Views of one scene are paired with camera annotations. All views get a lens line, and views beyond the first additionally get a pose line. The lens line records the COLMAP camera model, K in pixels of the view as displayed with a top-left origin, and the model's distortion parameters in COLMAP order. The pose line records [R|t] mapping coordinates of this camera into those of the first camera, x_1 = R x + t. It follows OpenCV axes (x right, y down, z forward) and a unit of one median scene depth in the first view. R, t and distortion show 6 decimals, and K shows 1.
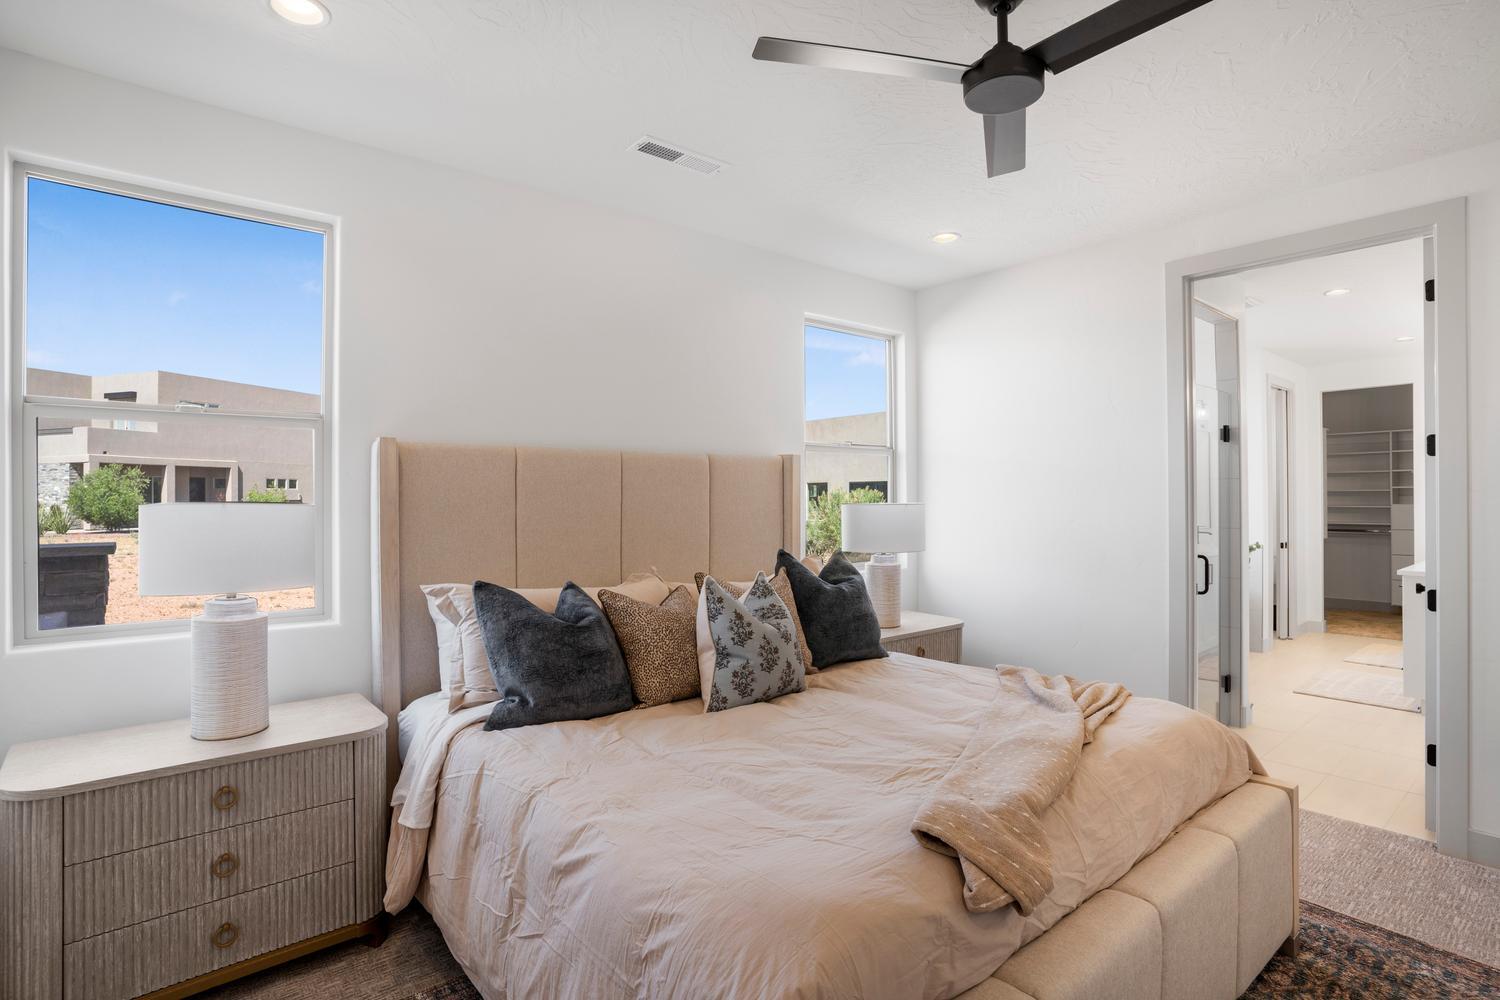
lens RADIAL K [[726.6, 0, 751.0], [0, 726.6, 499.7], [0, 0, 1]] dist [-0.030883, 0.009734]
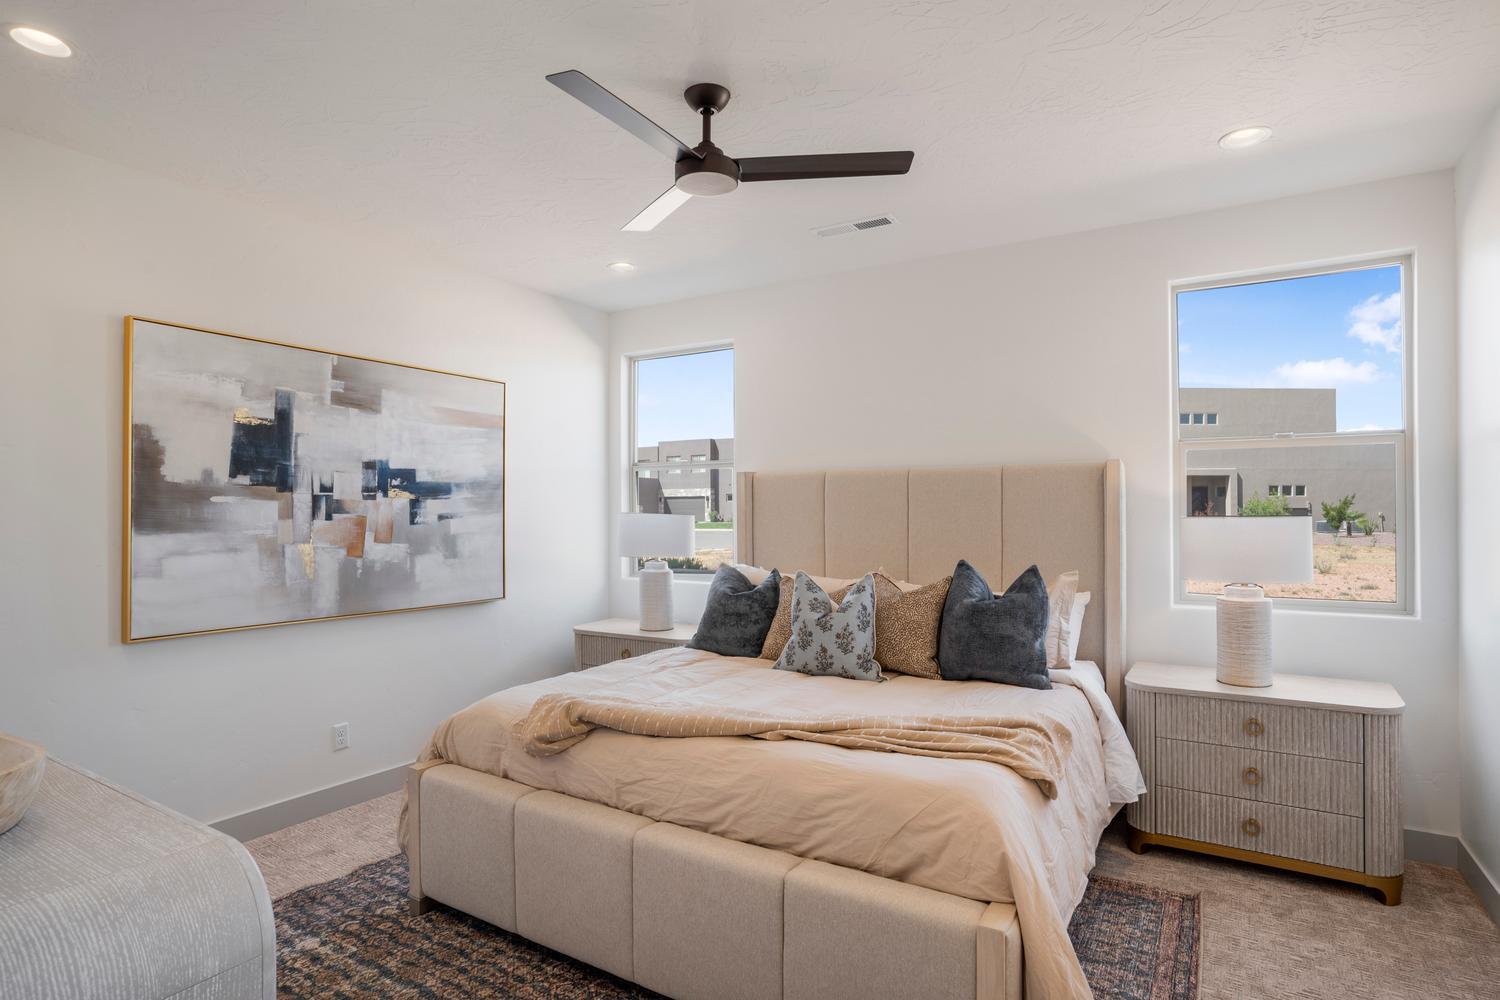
lens RADIAL K [[810.4, 0, 752.0], [0, 810.4, 505.1], [0, 0, 1]] dist [-0.014351, 0.011554]
pose [[0.310779, -0.002798, -0.950478, 0.116397], [0.000065, 0.999996, -0.002922, -0.000915], [0.950482, 0.000846, 0.310778, 0.041248]]
